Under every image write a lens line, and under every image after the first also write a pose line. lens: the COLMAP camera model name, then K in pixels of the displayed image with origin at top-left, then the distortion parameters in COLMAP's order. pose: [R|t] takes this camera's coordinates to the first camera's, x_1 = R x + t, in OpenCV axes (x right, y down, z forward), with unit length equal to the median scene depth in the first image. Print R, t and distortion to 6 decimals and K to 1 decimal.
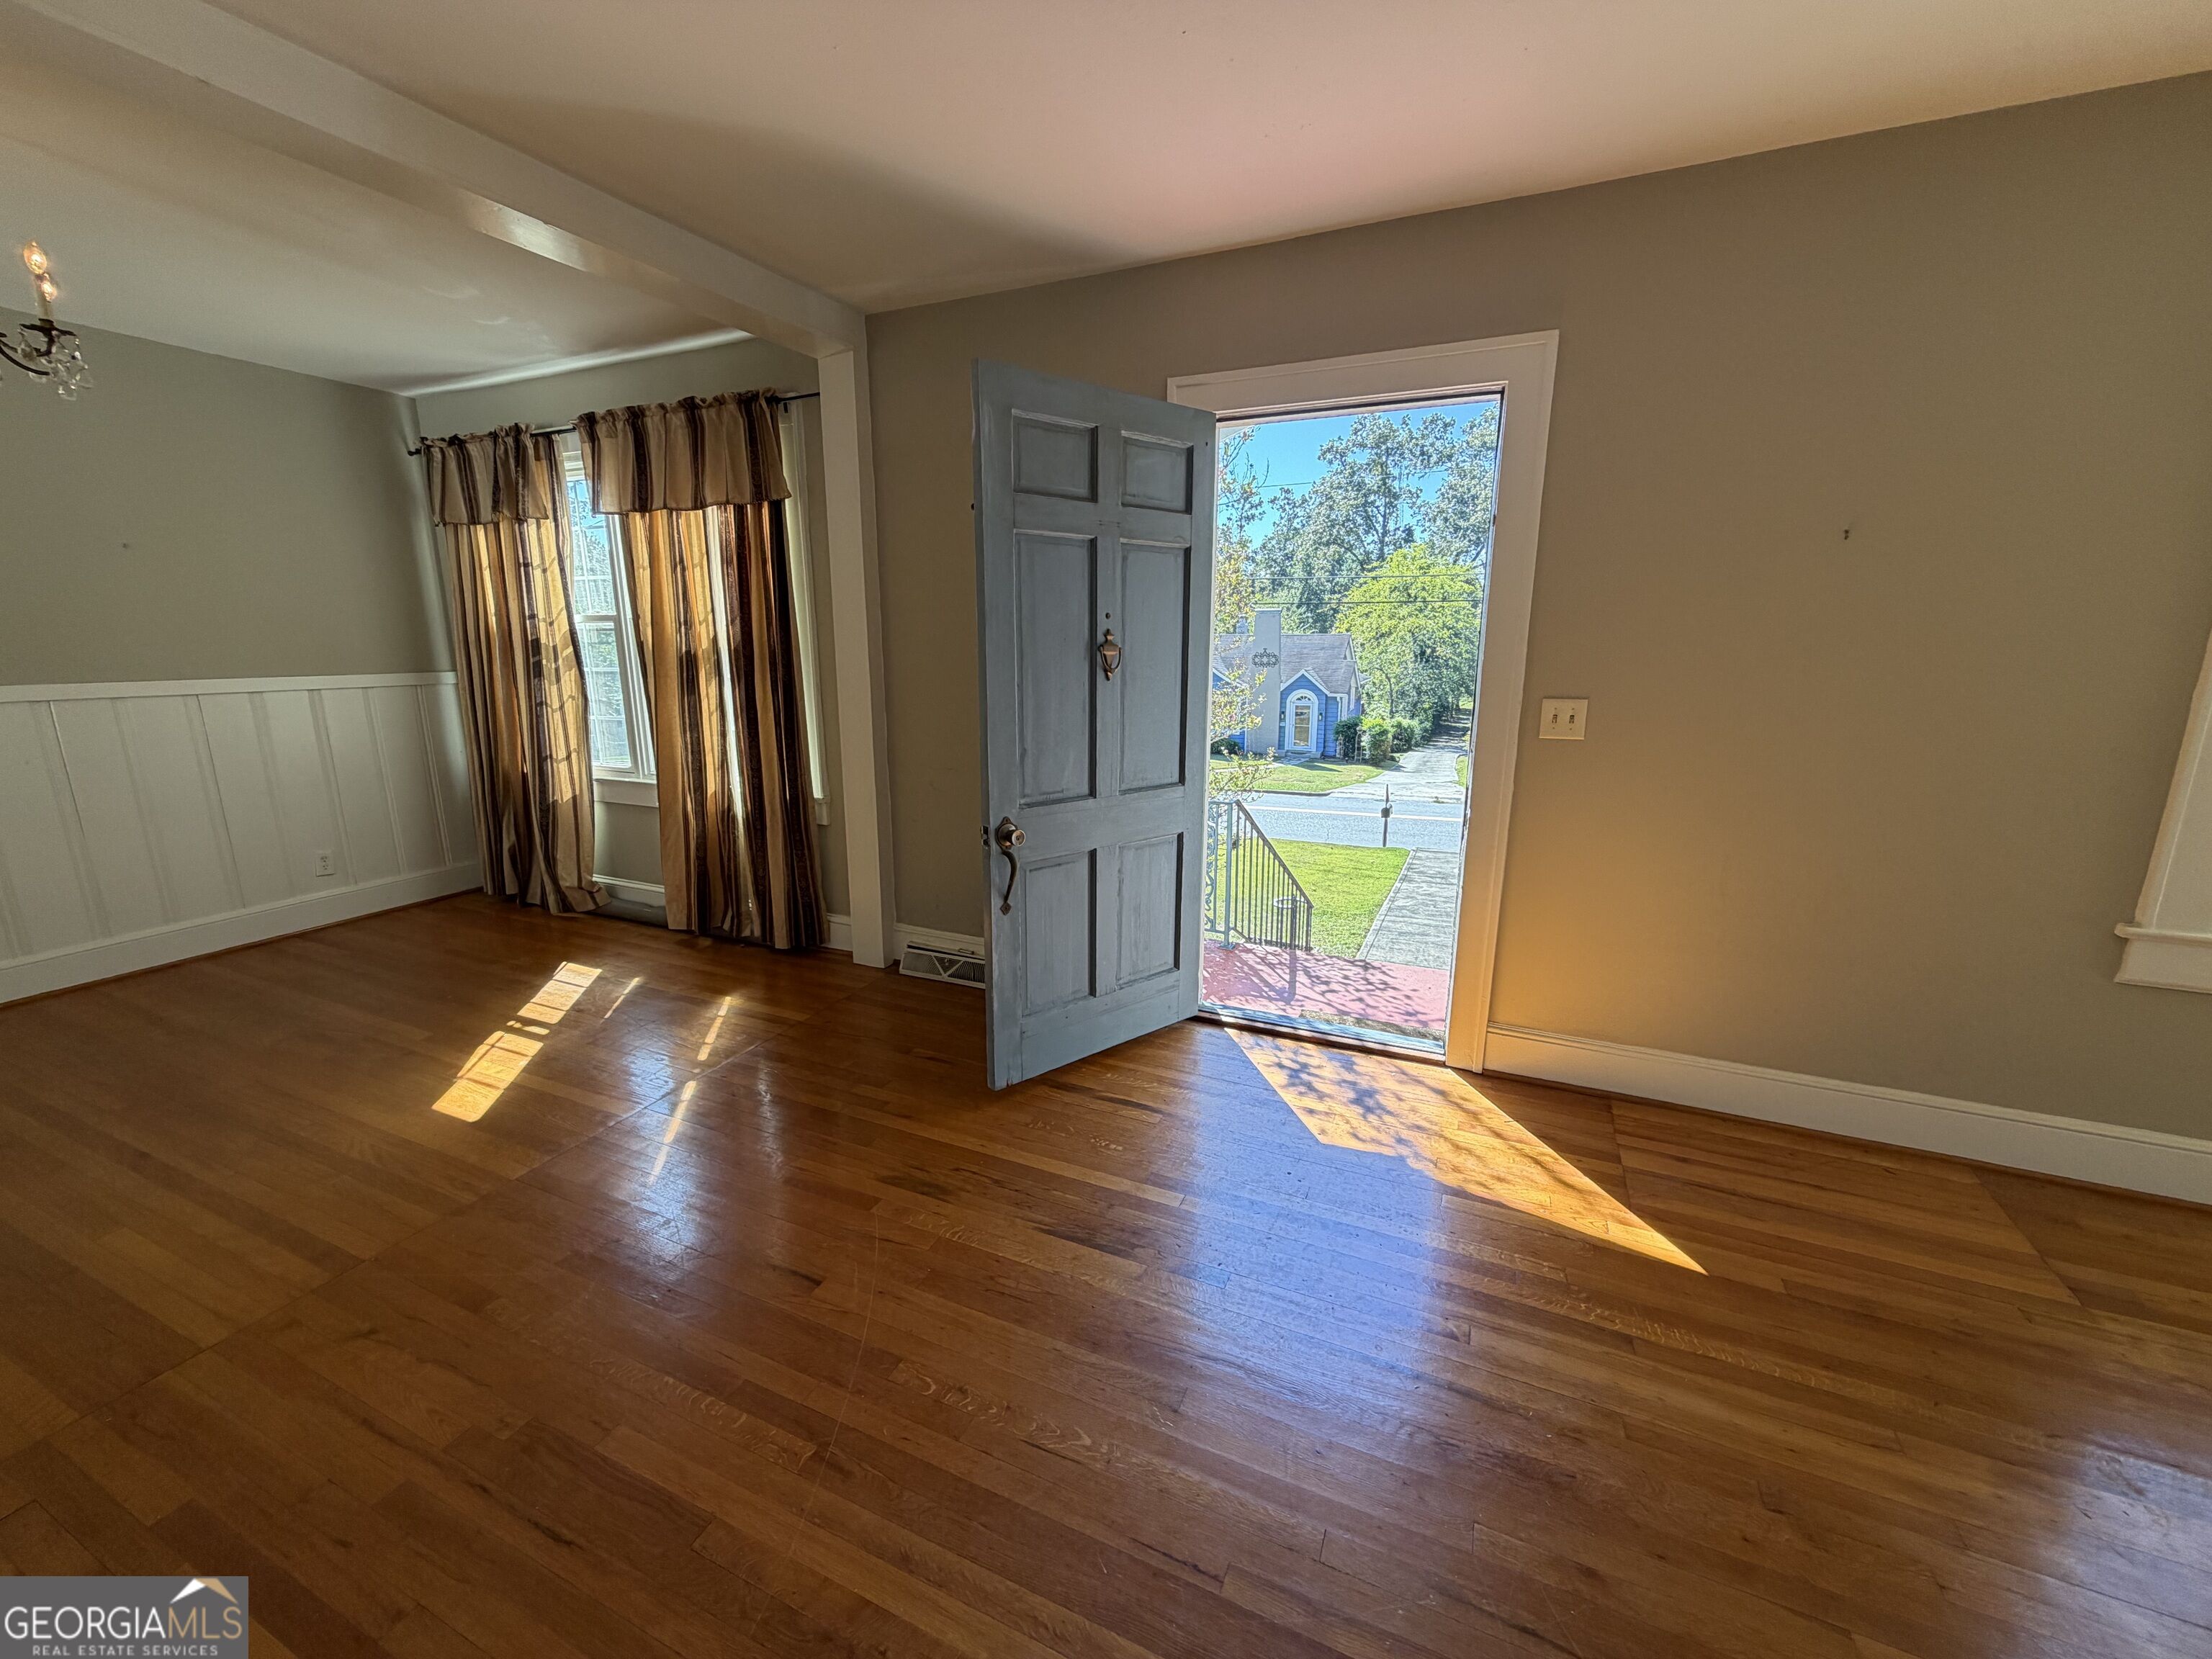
lens RADIAL K [[883.0, 0, 1103.0], [0, 883.0, 828.3], [0, 0, 1]] dist [0.001726, -0.000462]
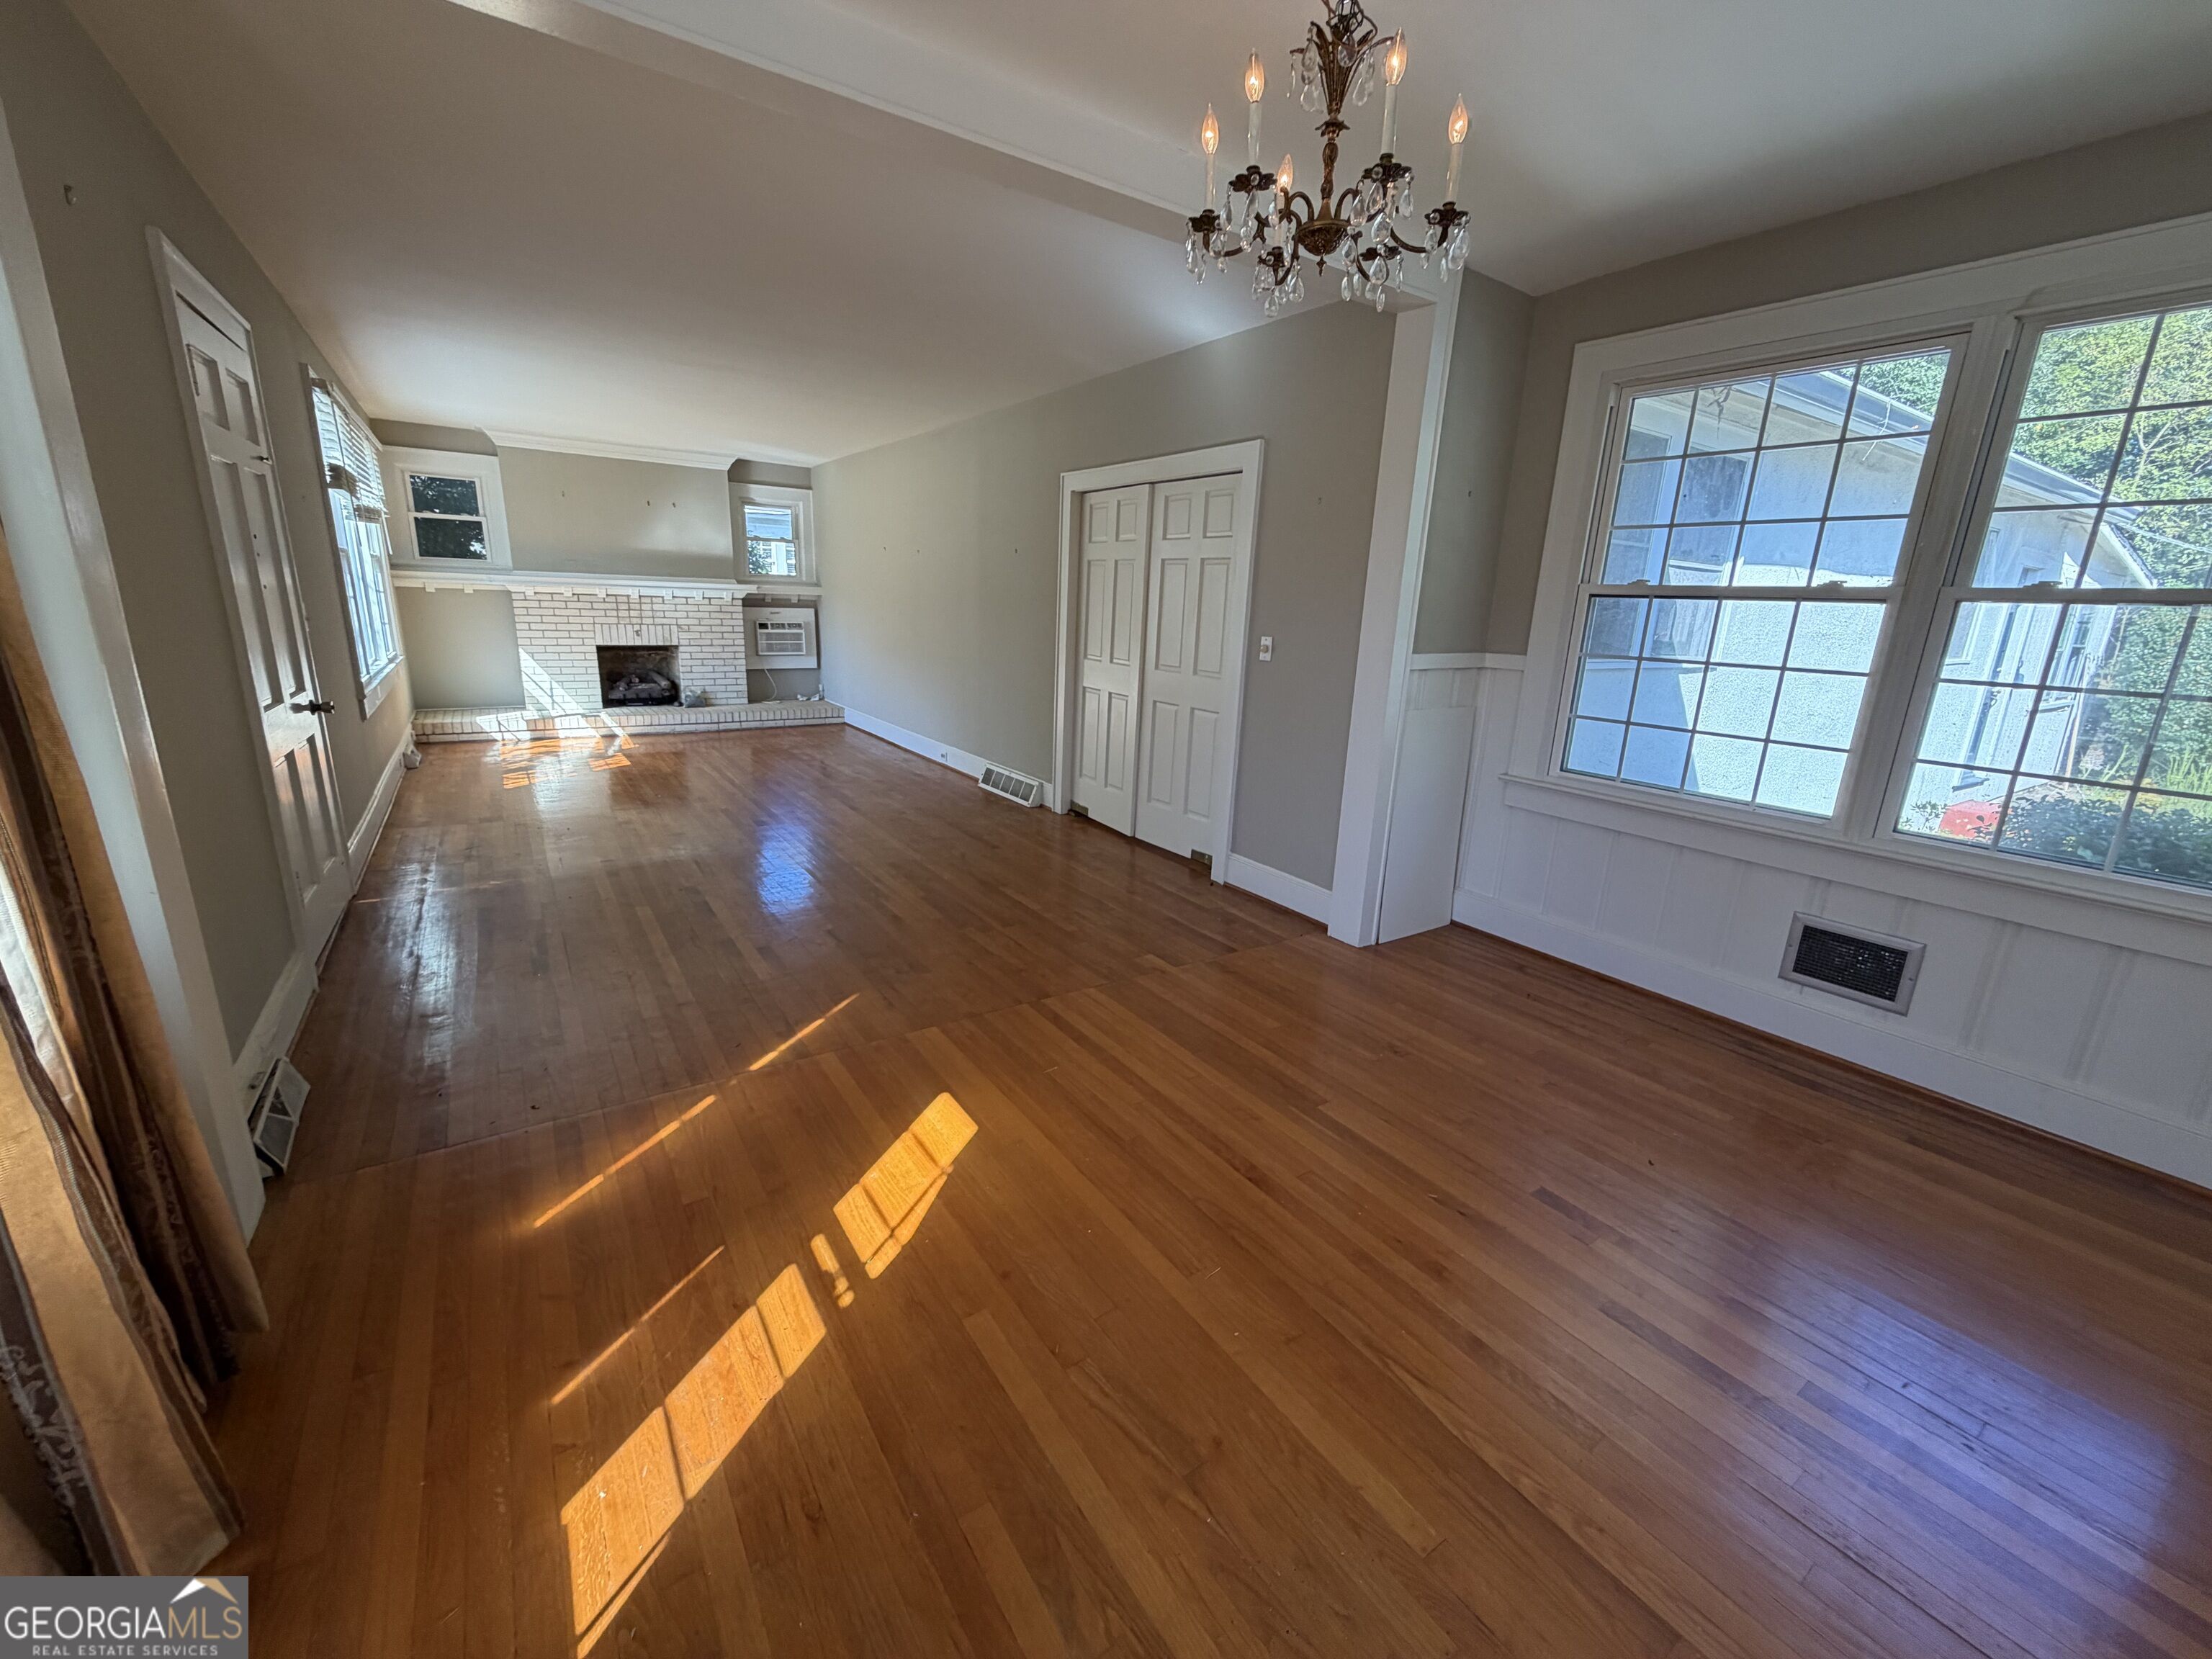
lens RADIAL K [[883.0, 0, 1096.5], [0, 883.0, 829.1], [0, 0, 1]] dist [0.001726, -0.000462]
pose [[-0.847894, -0.166688, 0.503280, -0.874052], [0.075009, 0.902022, 0.425123, -0.218440], [-0.524833, 0.398210, -0.752316, 1.035844]]
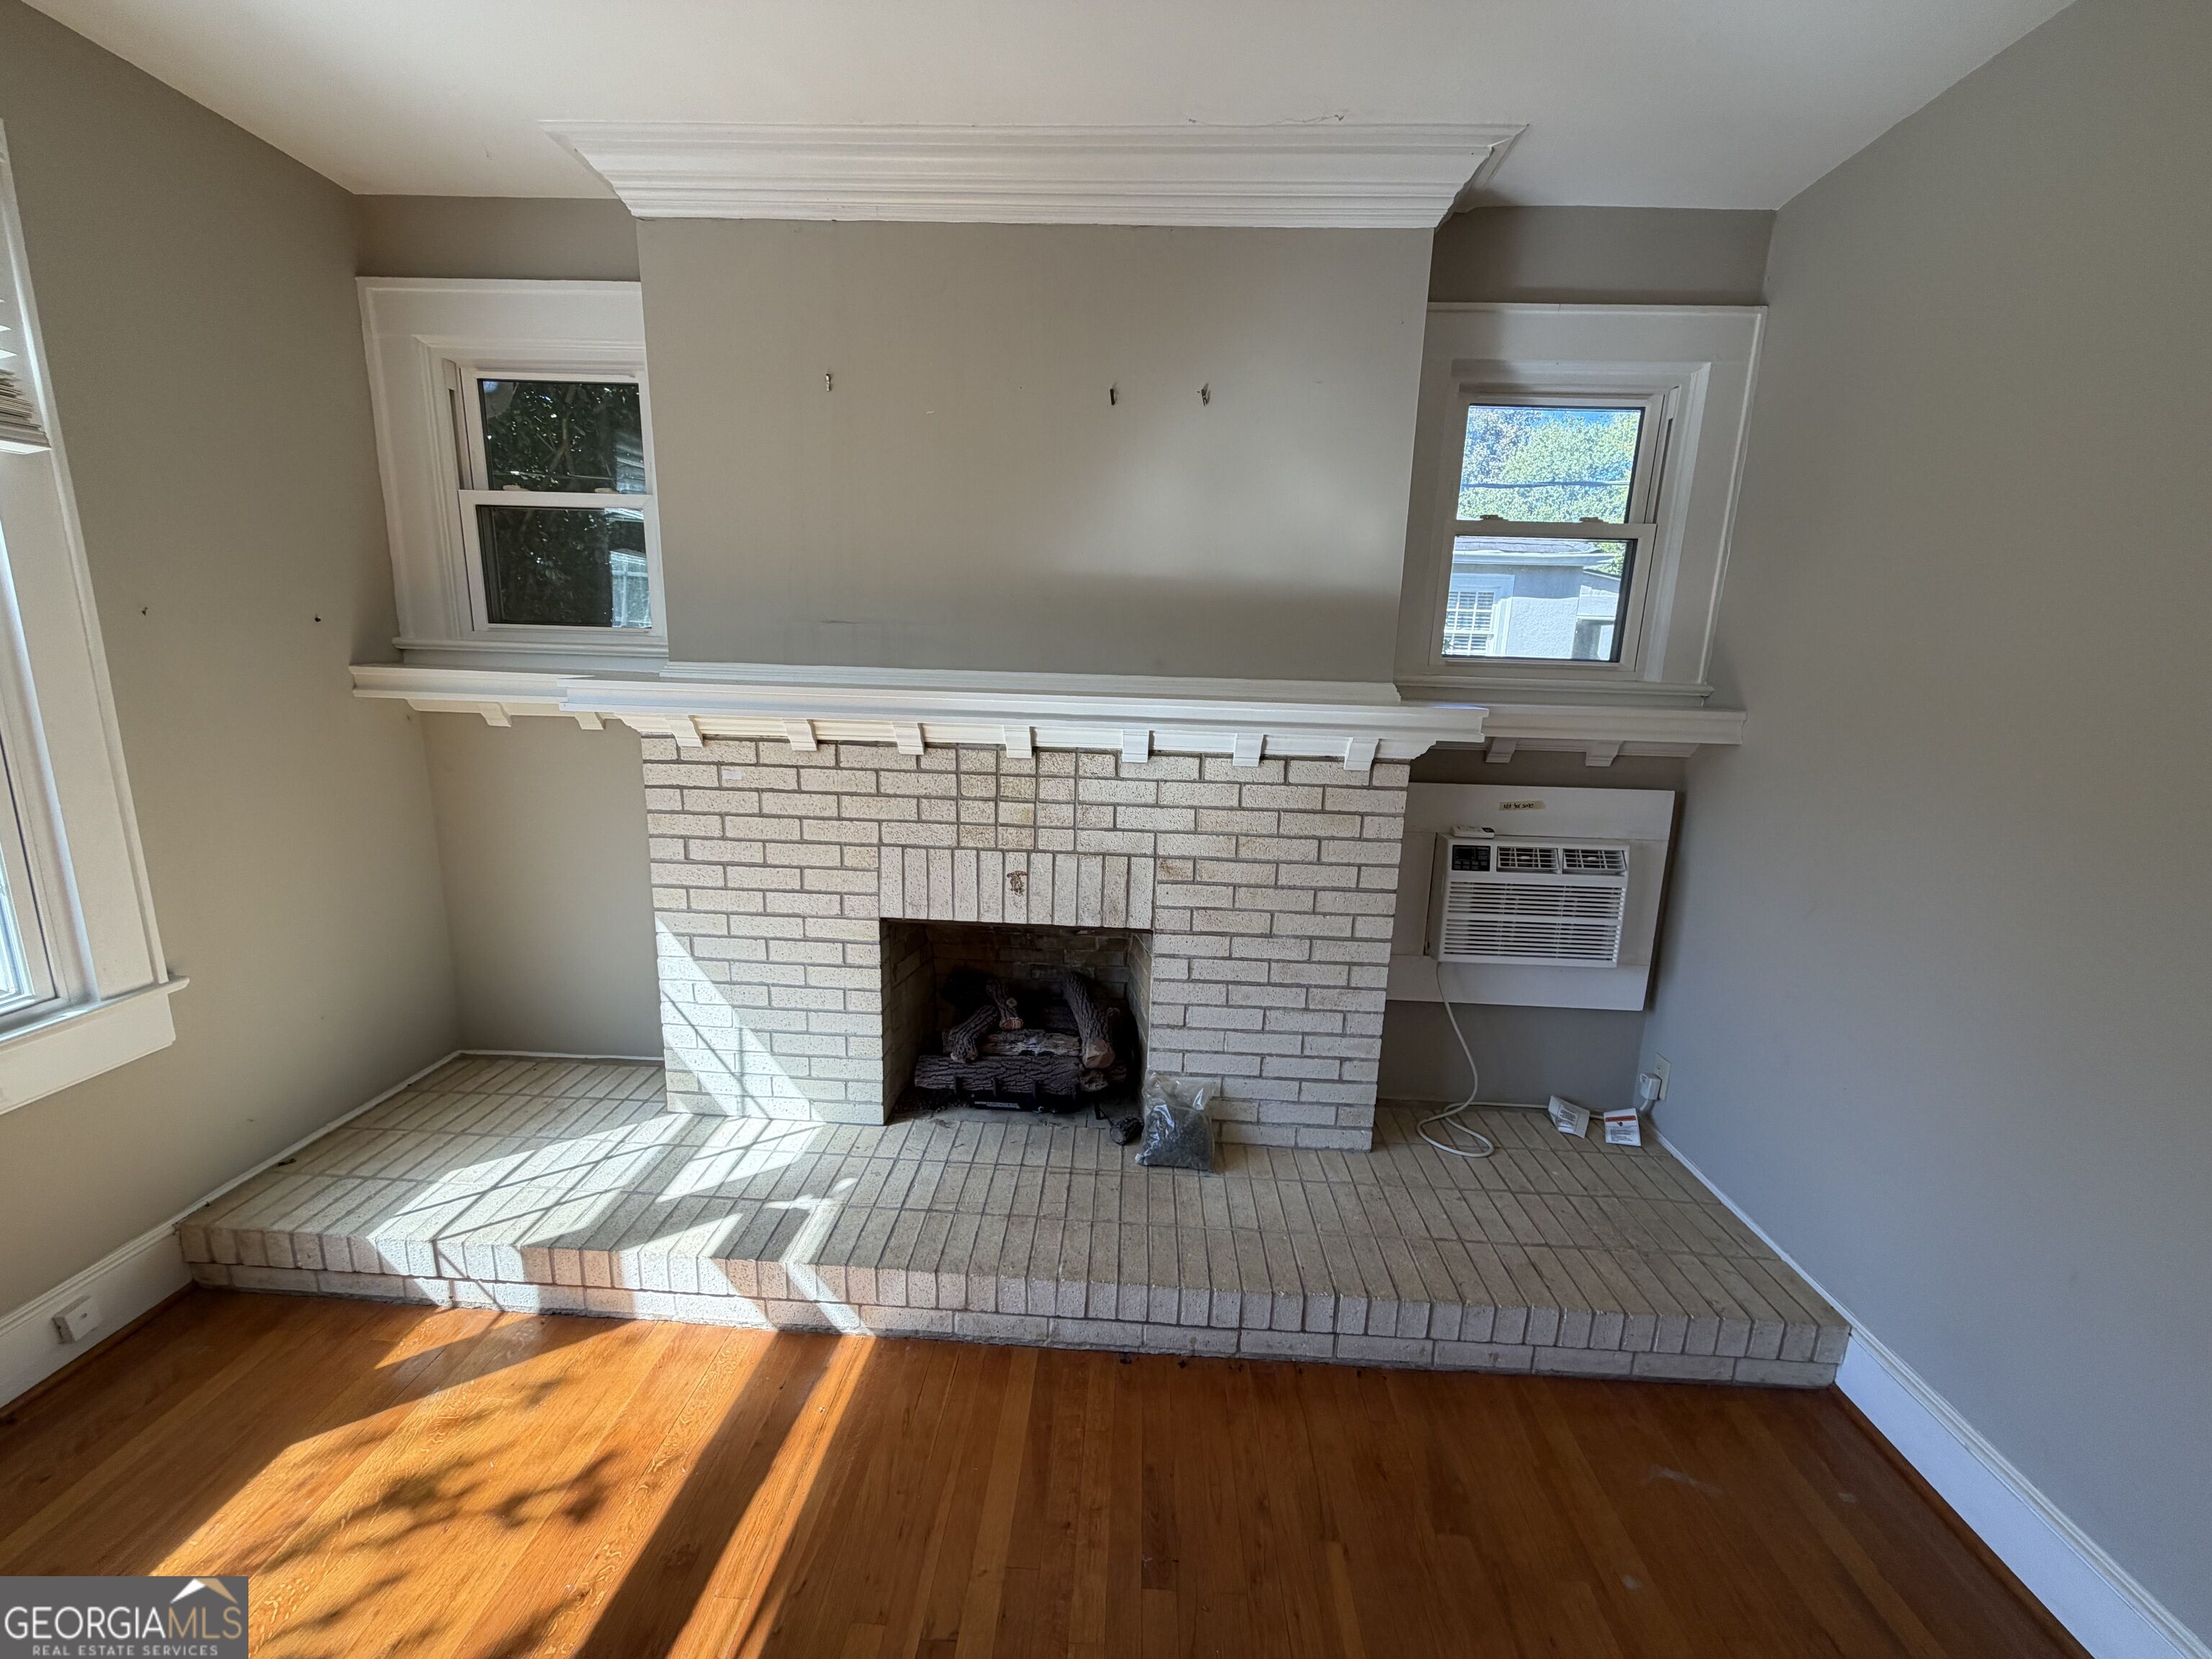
lens RADIAL K [[883.0, 0, 1103.4], [0, 883.0, 832.9], [0, 0, 1]] dist [0.001726, -0.000462]
pose [[-0.378651, -0.191684, 0.905473, 0.739091], [0.166138, 0.948351, 0.270237, 0.010328], [-0.910506, 0.252759, -0.327248, -0.086211]]
